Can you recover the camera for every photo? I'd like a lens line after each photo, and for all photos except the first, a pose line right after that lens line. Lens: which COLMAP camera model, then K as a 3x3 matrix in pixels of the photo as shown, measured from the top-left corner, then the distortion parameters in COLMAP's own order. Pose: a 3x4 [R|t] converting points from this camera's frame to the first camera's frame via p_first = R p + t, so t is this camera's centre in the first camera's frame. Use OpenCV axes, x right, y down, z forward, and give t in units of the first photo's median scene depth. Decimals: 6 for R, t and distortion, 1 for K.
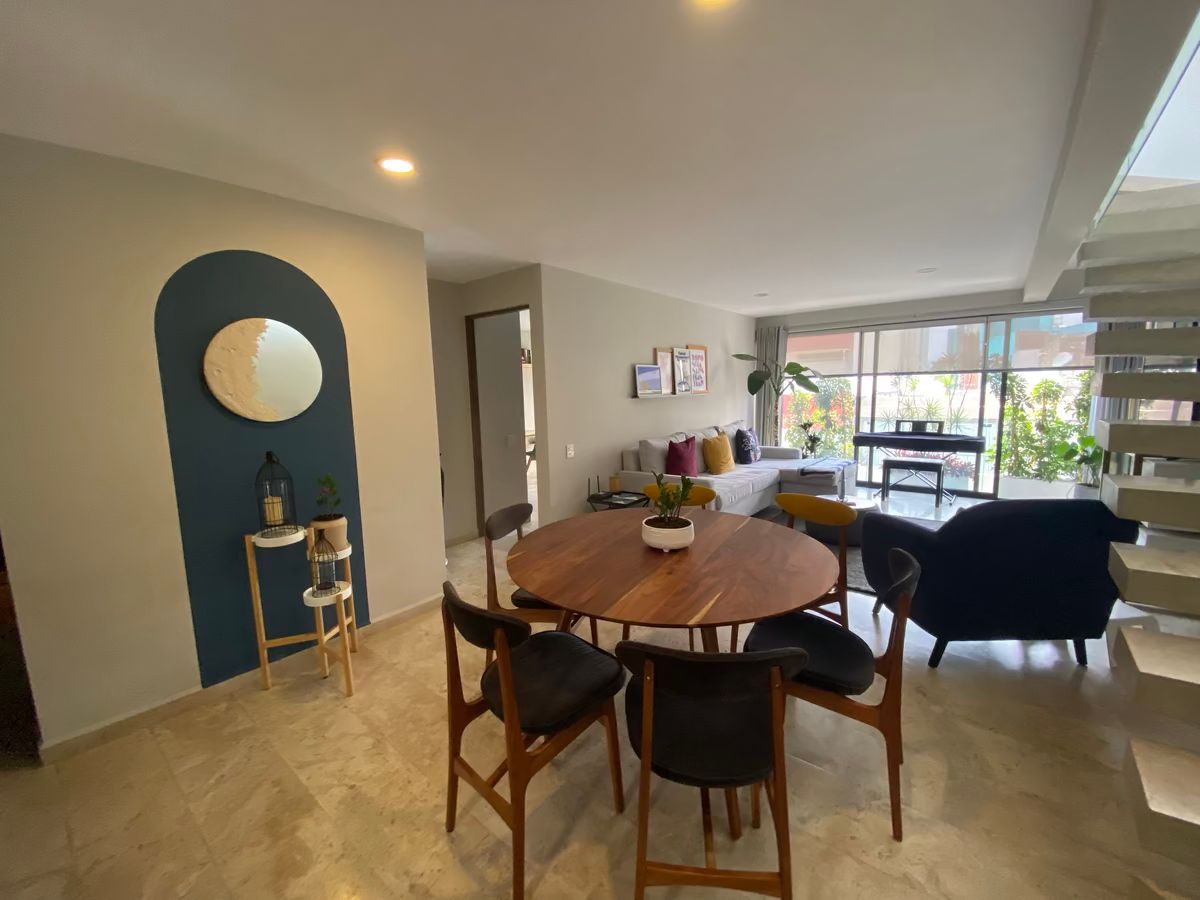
lens RADIAL K [[483.7, 0, 597.9], [0, 483.7, 446.0], [0, 0, 1]] dist [0.042830, -0.029110]
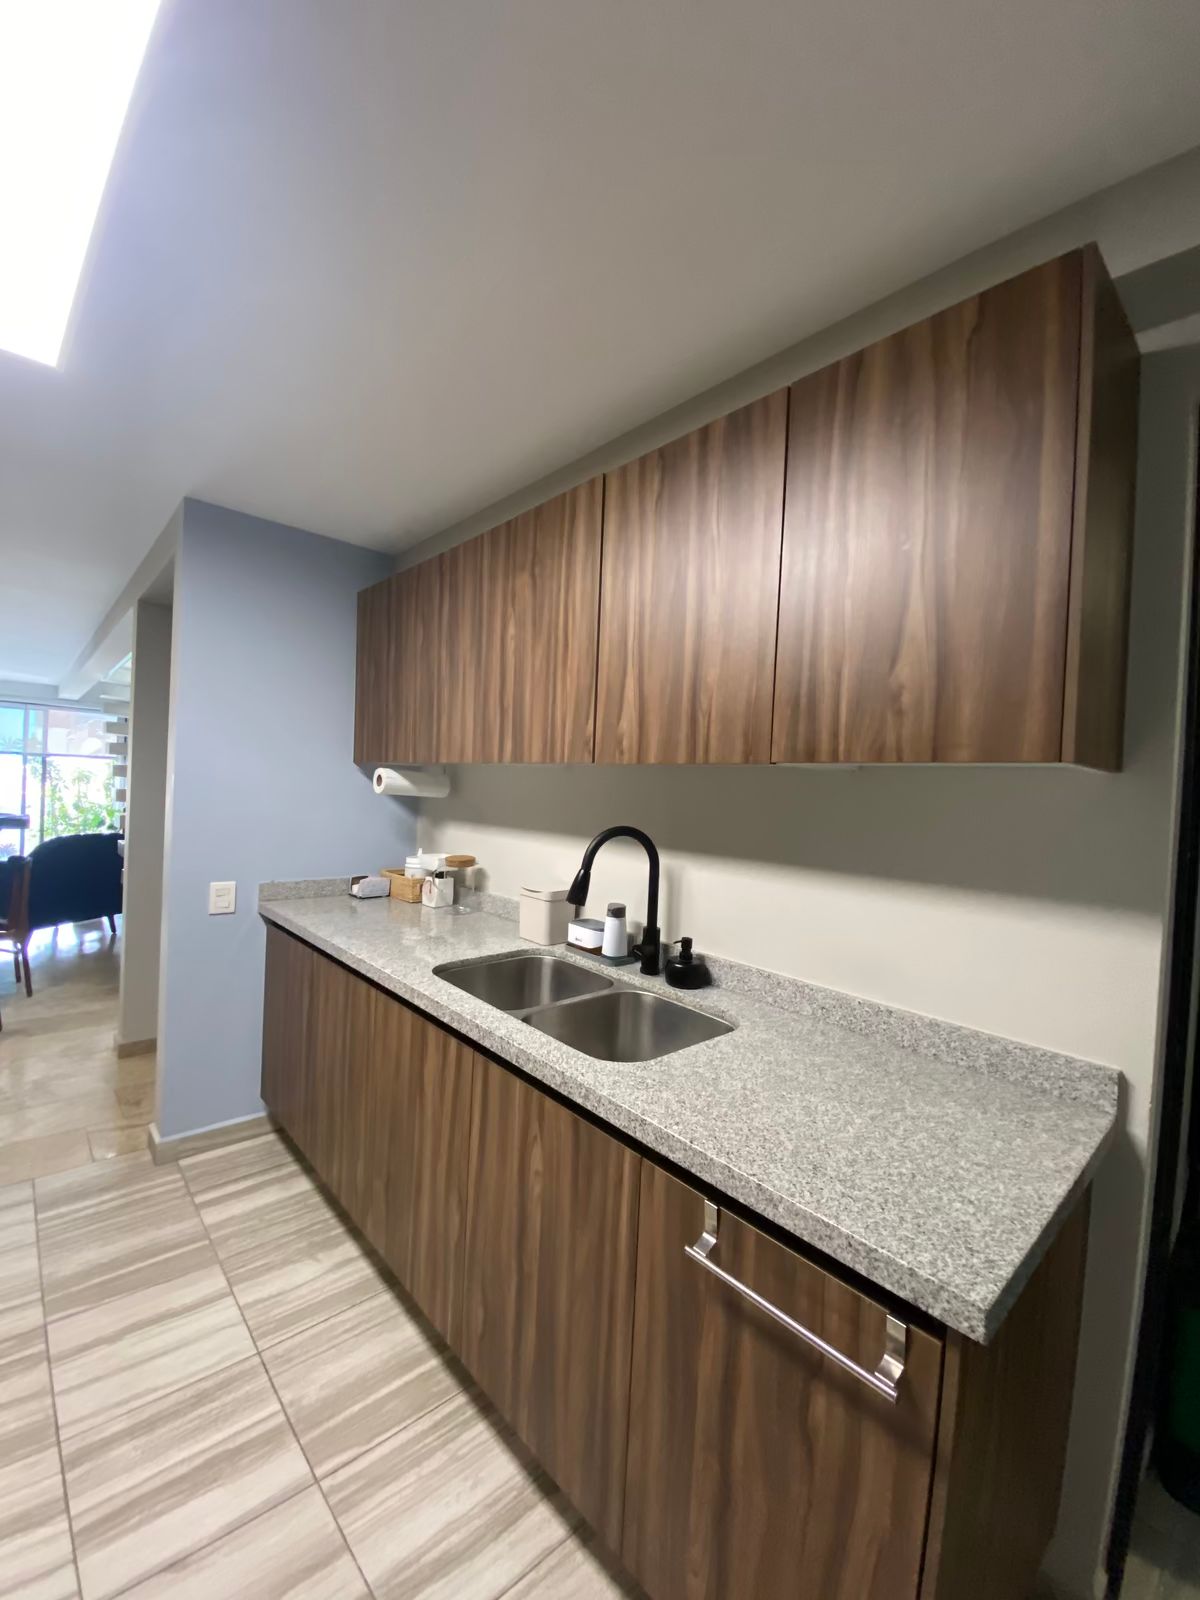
lens RADIAL K [[657.0, 0, 600.0], [0, 657.0, 800.0], [0, 0, 1]] dist [-0.000953, -0.004845]
pose [[0.151700, 0.020925, 0.988205, -0.357380], [0.060520, 0.997703, -0.030417, 0.054593], [-0.986572, 0.064420, 0.150085, -0.367319]]
